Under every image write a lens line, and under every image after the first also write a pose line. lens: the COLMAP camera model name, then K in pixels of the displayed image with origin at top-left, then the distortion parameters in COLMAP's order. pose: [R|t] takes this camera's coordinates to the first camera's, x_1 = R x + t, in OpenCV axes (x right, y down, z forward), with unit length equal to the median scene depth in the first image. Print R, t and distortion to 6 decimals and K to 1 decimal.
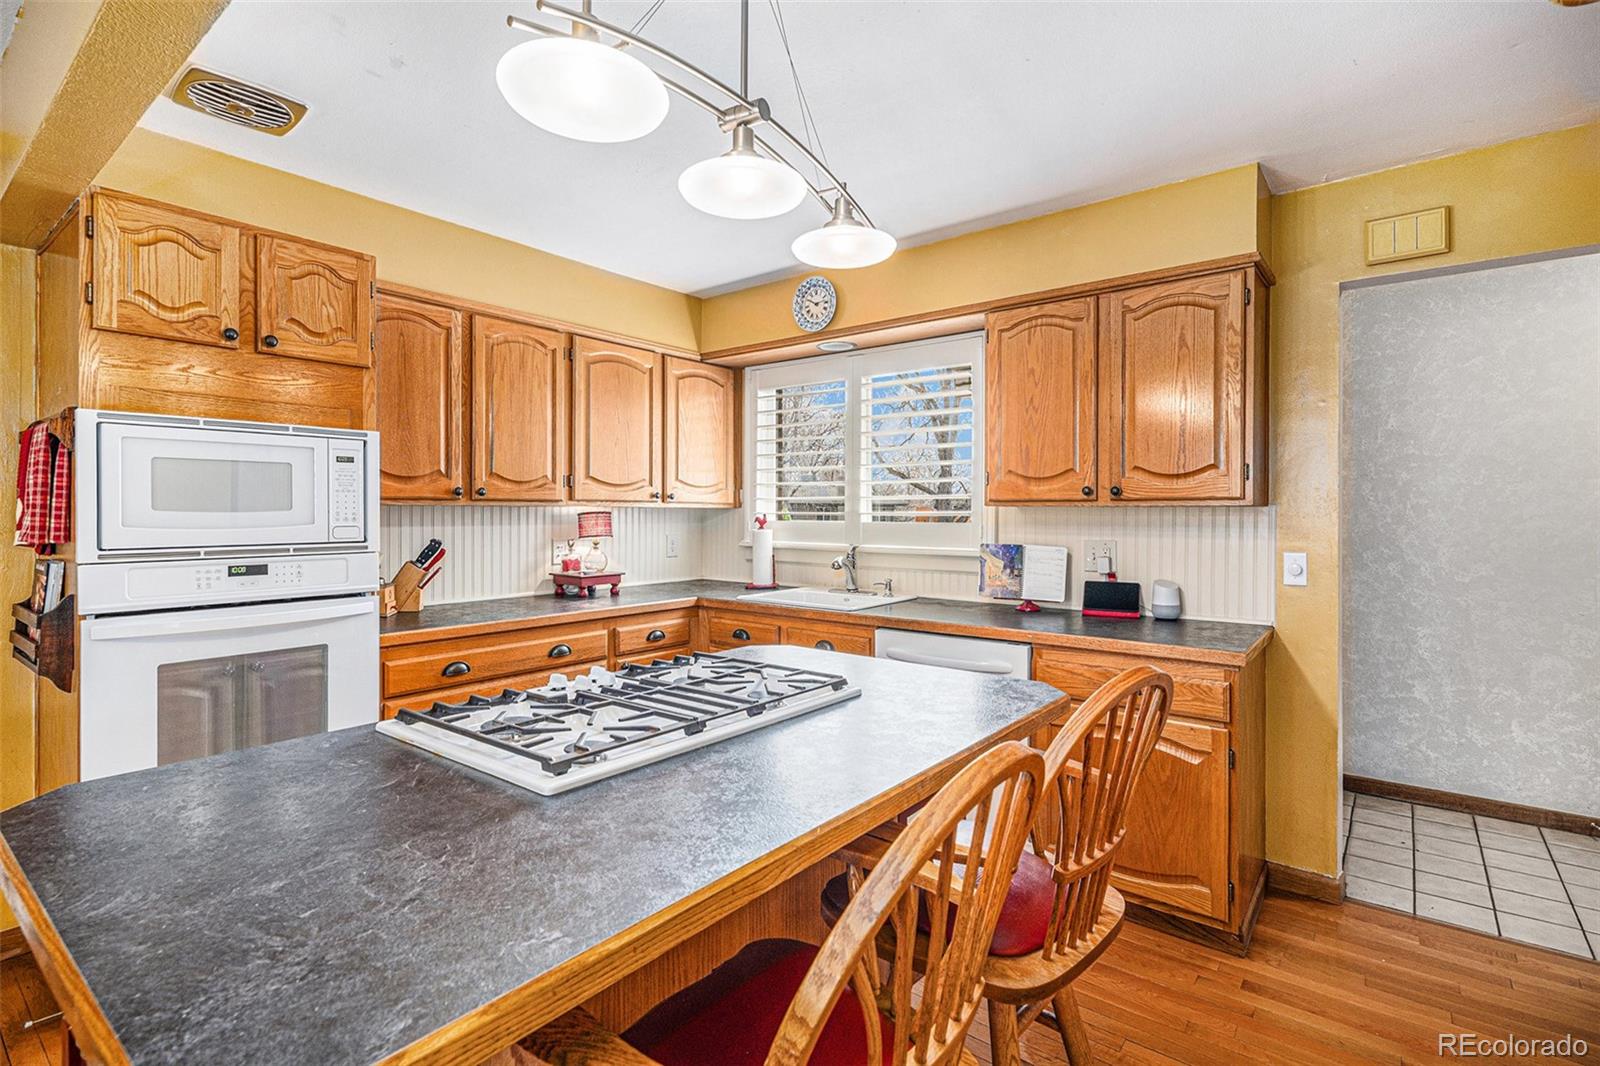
lens RADIAL K [[788.6, 0, 812.1], [0, 788.6, 521.6], [0, 0, 1]] dist [0.002342, -0.000042]
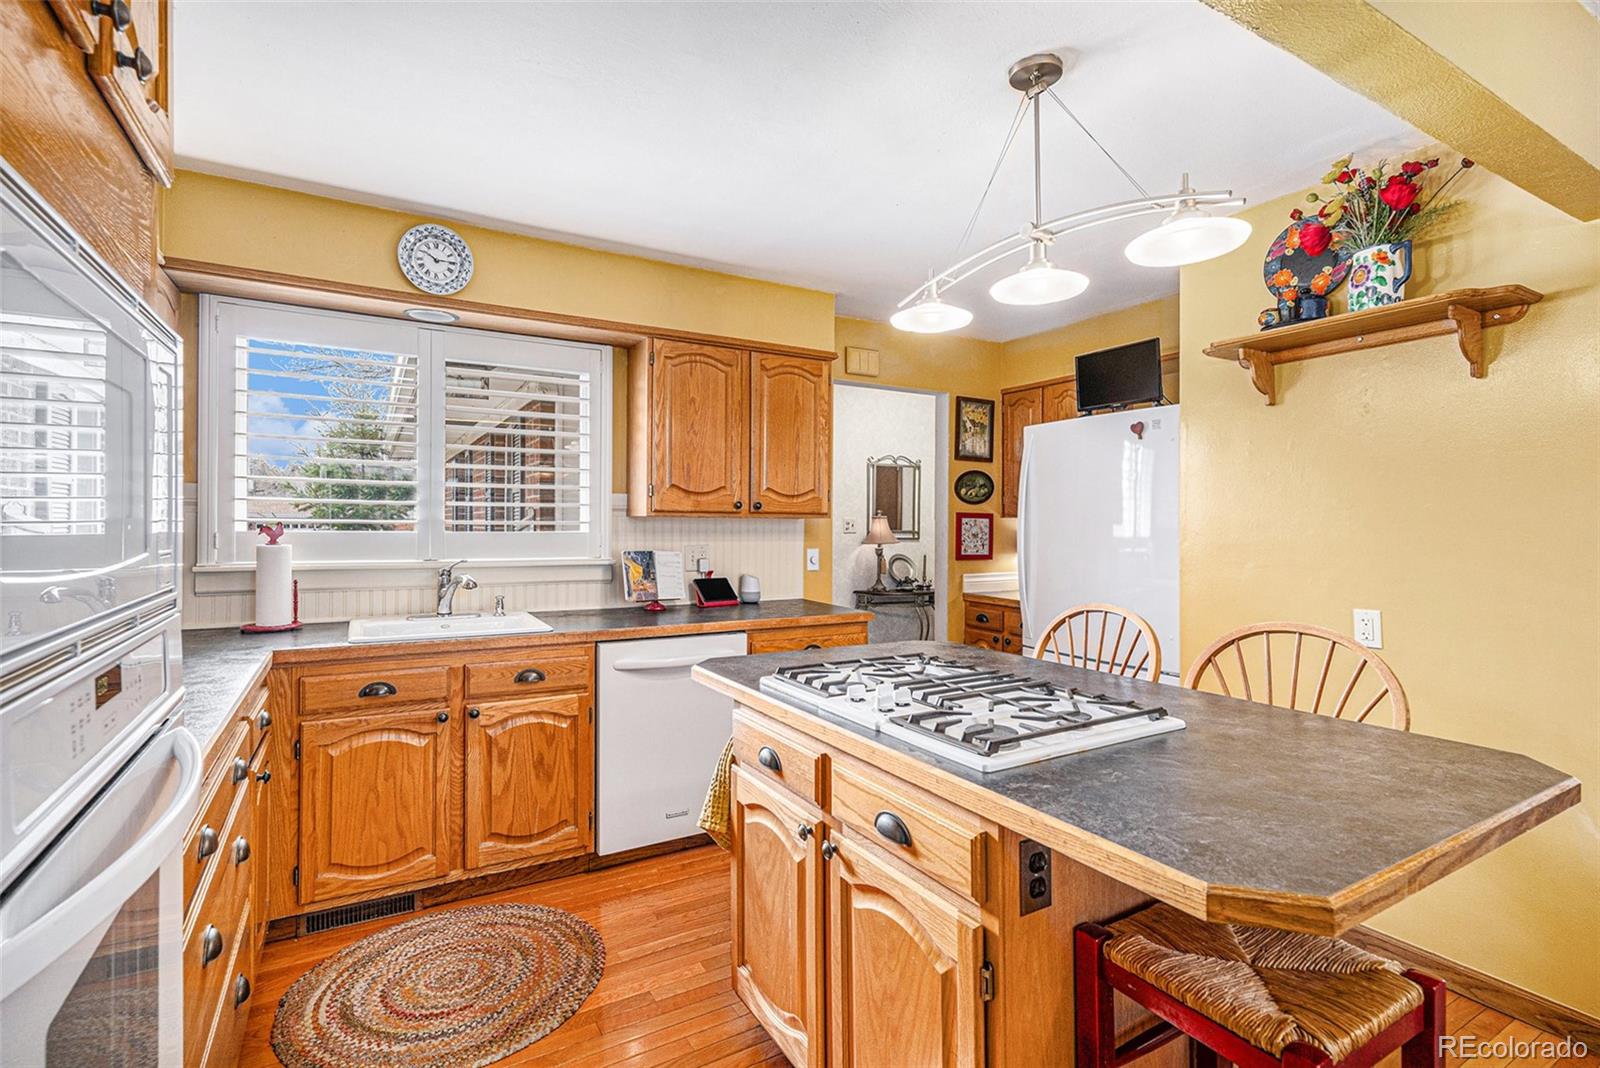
lens RADIAL K [[749.8, 0, 816.0], [0, 749.8, 538.7], [0, 0, 1]] dist [0.002161, -0.000674]
pose [[0.360953, -0.013842, 0.932481, -0.657430], [0.008574, 0.999897, 0.011524, 0.001612], [-0.932545, 0.003835, 0.361034, 0.419730]]
